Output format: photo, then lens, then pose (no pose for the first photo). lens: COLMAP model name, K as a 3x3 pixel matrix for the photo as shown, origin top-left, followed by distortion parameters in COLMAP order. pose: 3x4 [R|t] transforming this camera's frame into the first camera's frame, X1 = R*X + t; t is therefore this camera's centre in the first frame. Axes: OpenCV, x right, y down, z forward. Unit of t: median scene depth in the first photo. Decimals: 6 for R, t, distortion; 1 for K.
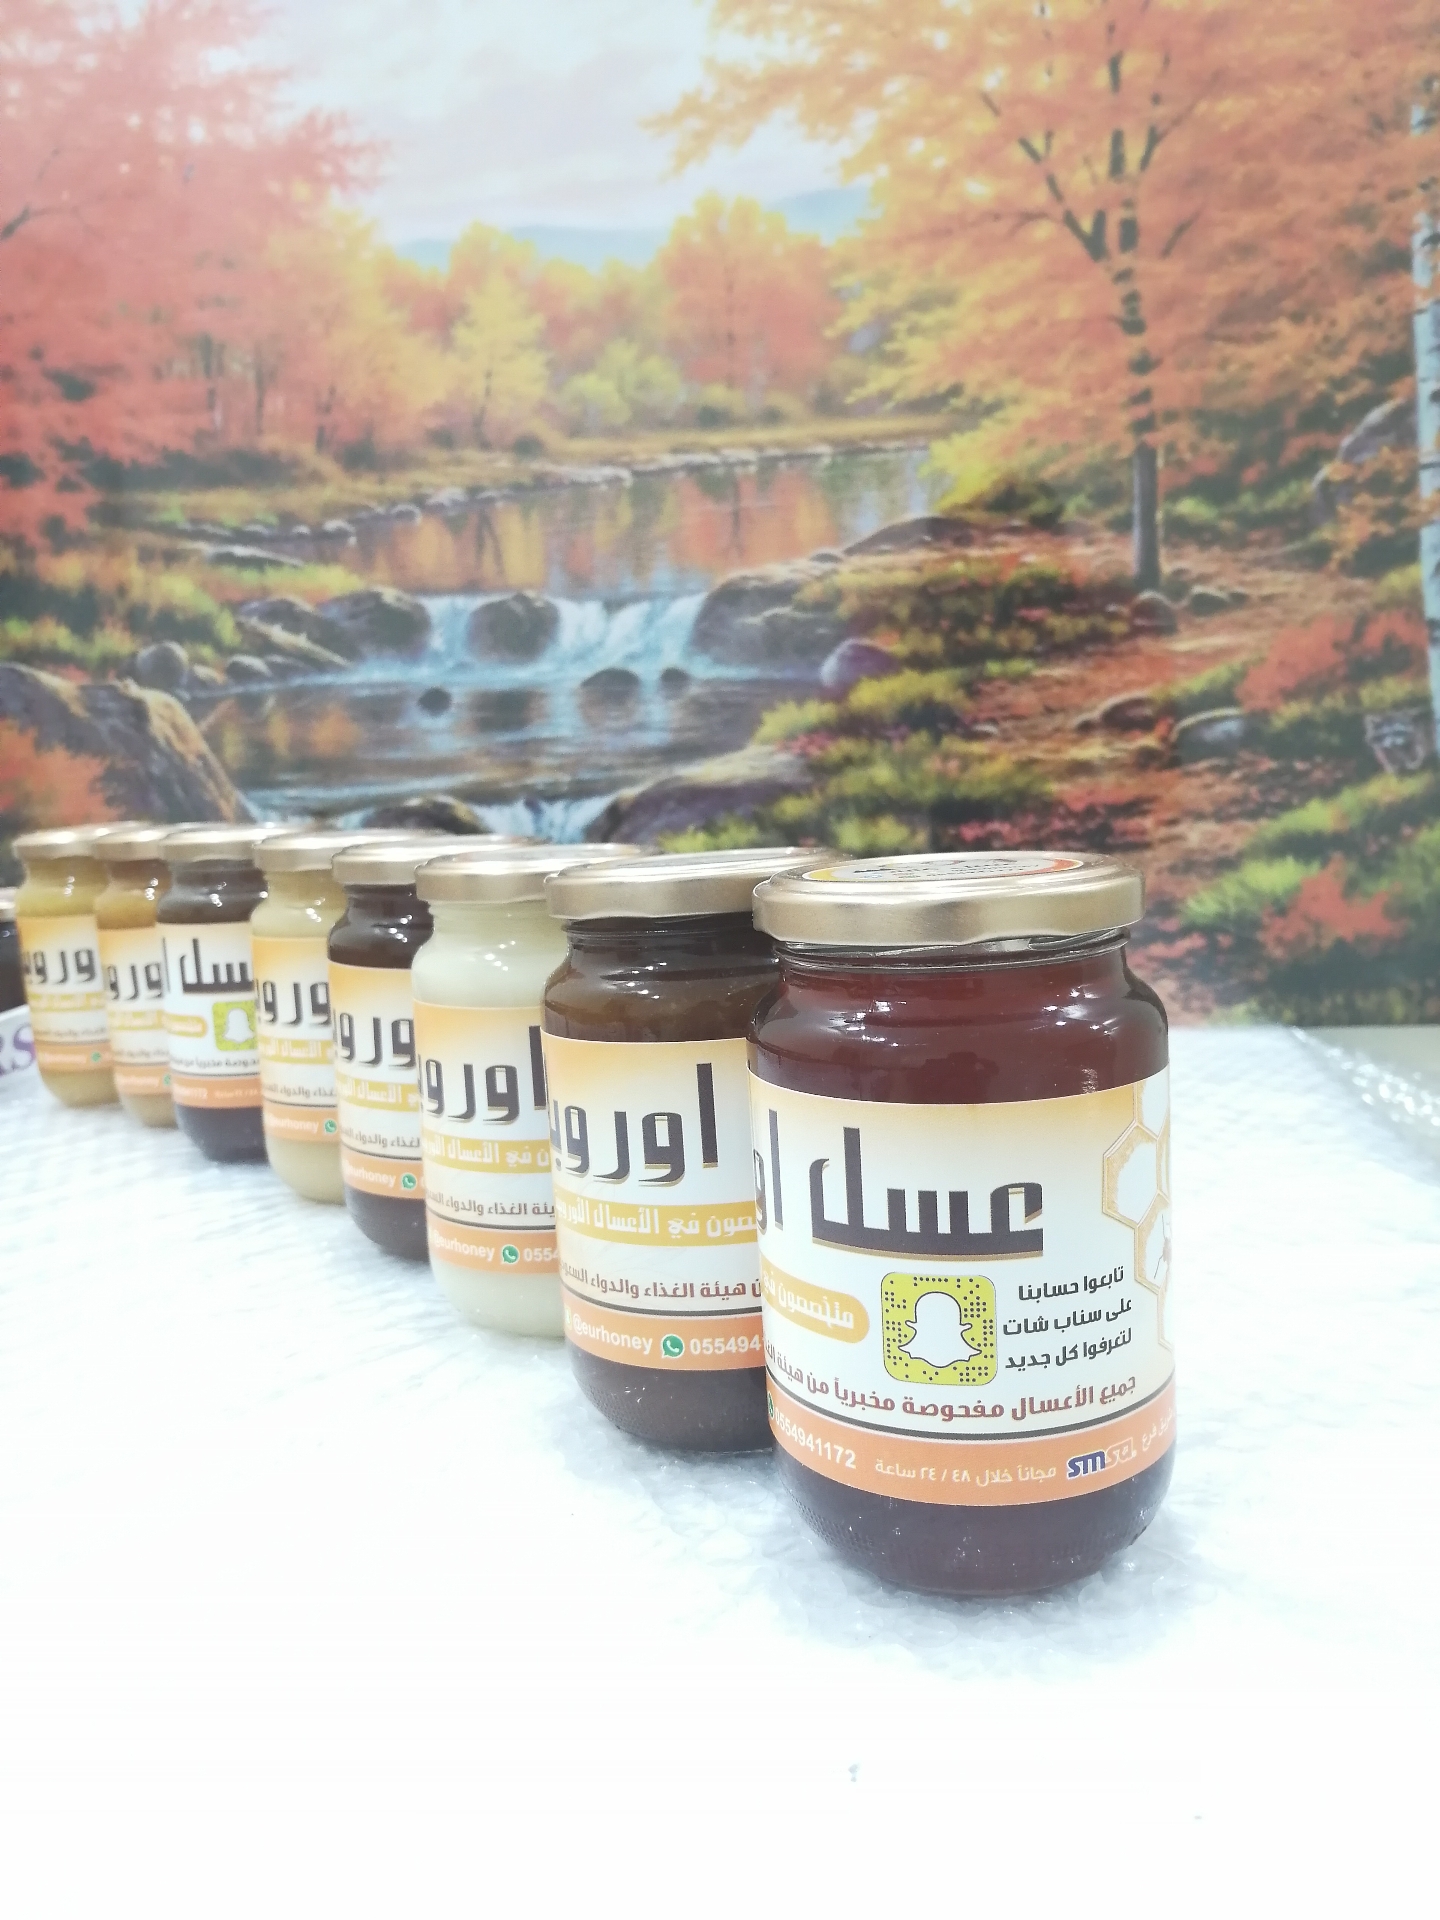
lens RADIAL K [[1508.4, 0, 718.9], [0, 1508.4, 963.3], [0, 0, 1]] dist [0.007604, -0.047681]
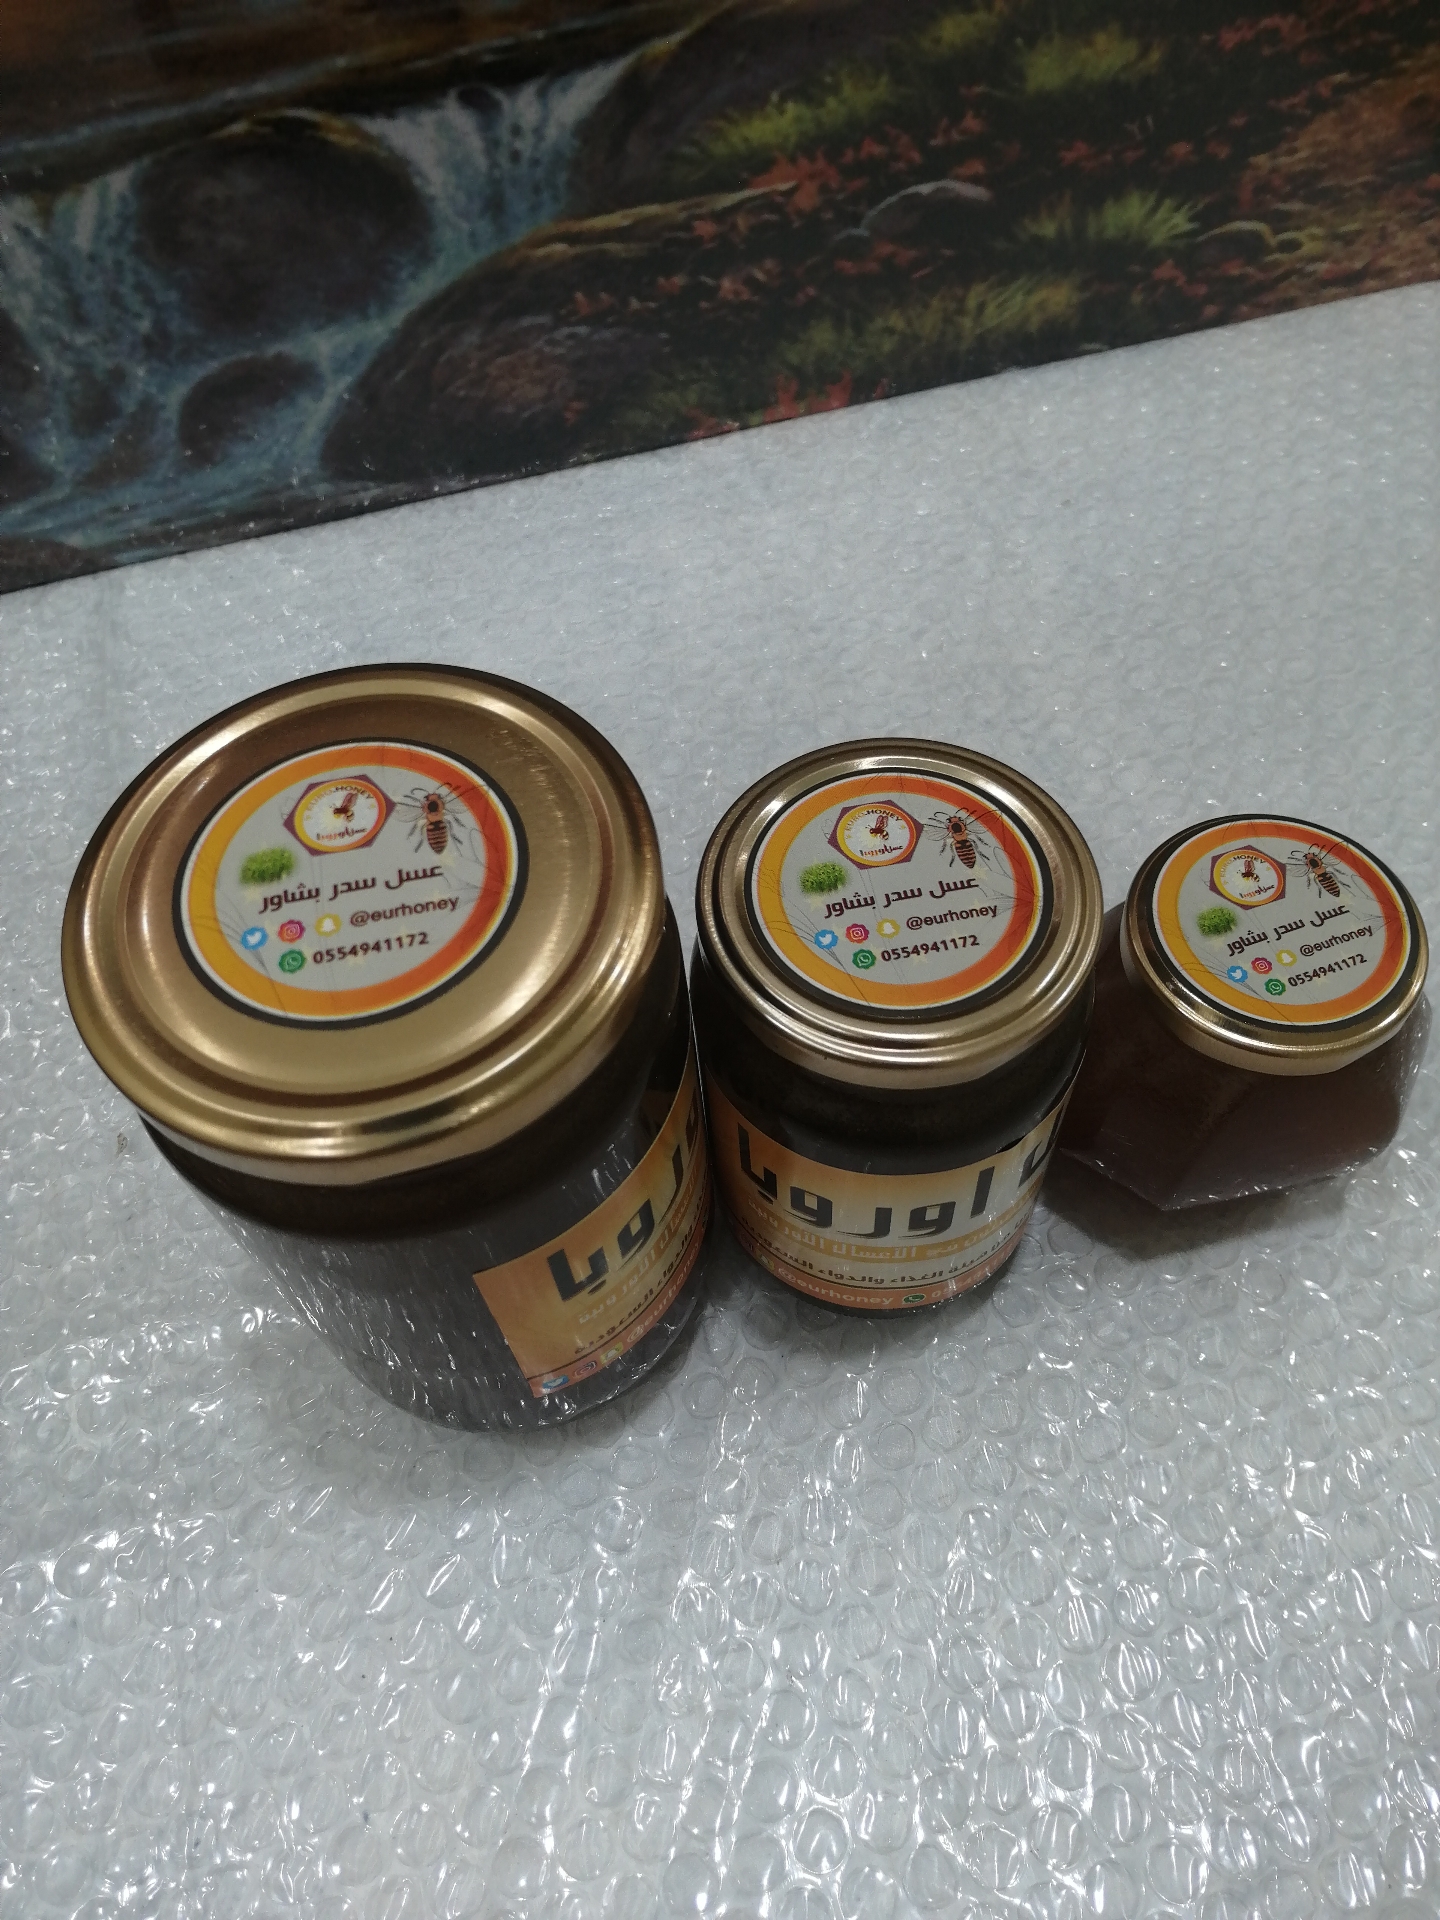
lens RADIAL K [[1508.4, 0, 706.5], [0, 1508.4, 939.2], [0, 0, 1]] dist [0.007604, -0.047681]
pose [[0.919403, -0.330320, 0.213511, -0.265990], [0.065265, 0.663447, 0.745372, -0.303493], [-0.387864, -0.671362, 0.631533, 0.471112]]
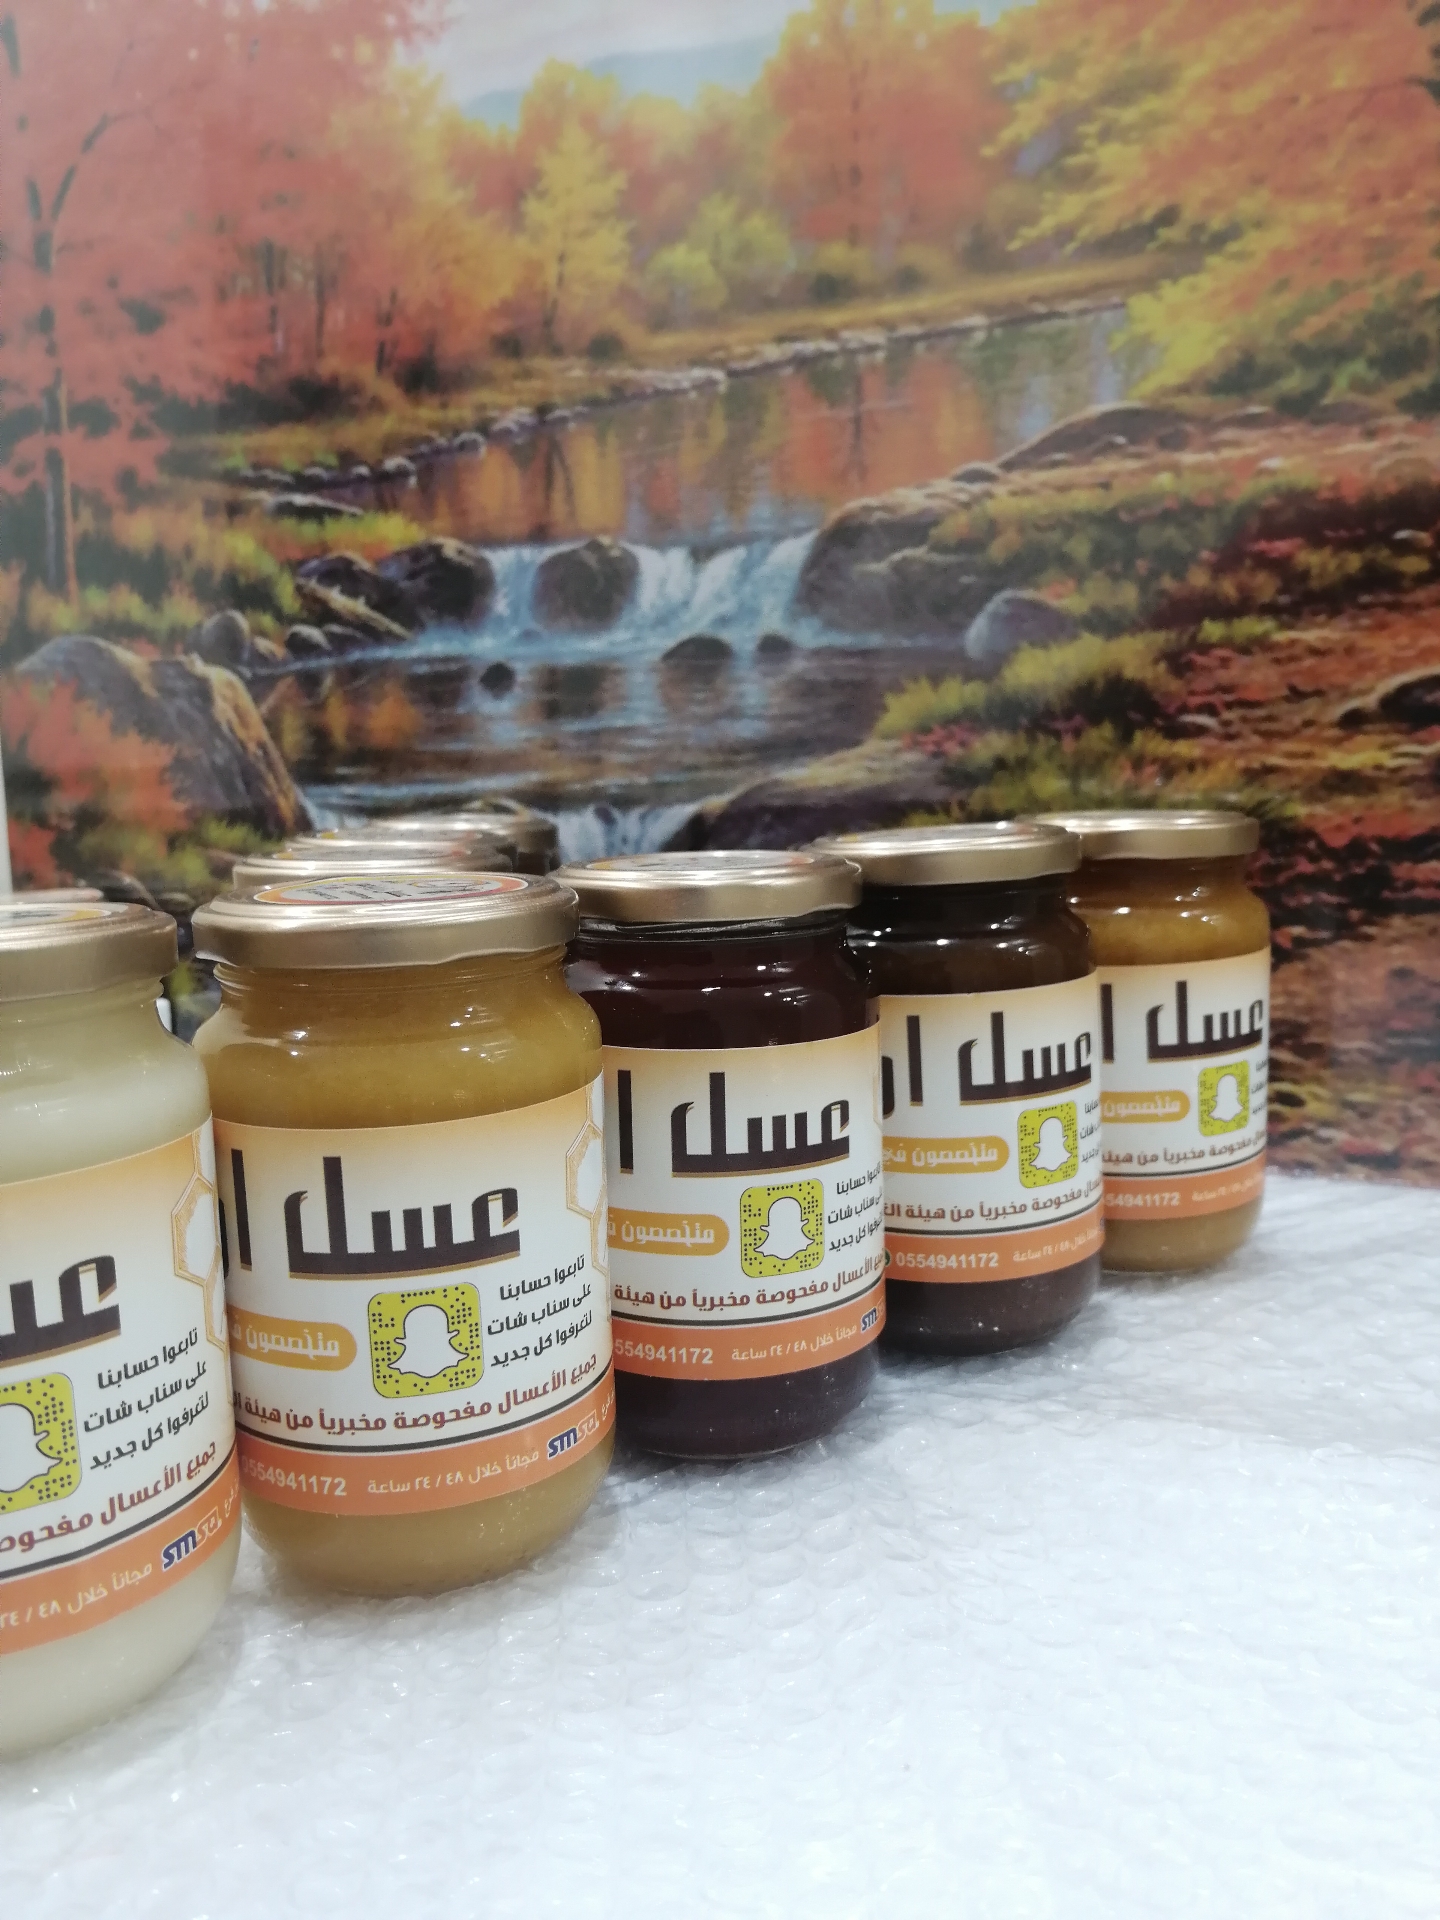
lens RADIAL K [[1508.4, 0, 733.6], [0, 1508.4, 958.8], [0, 0, 1]] dist [0.007604, -0.047681]
pose [[0.949283, 0.057513, -0.309120, 0.192040], [-0.054932, 0.998344, 0.017053, -0.048887], [0.309589, 0.000793, 0.950870, 0.292553]]
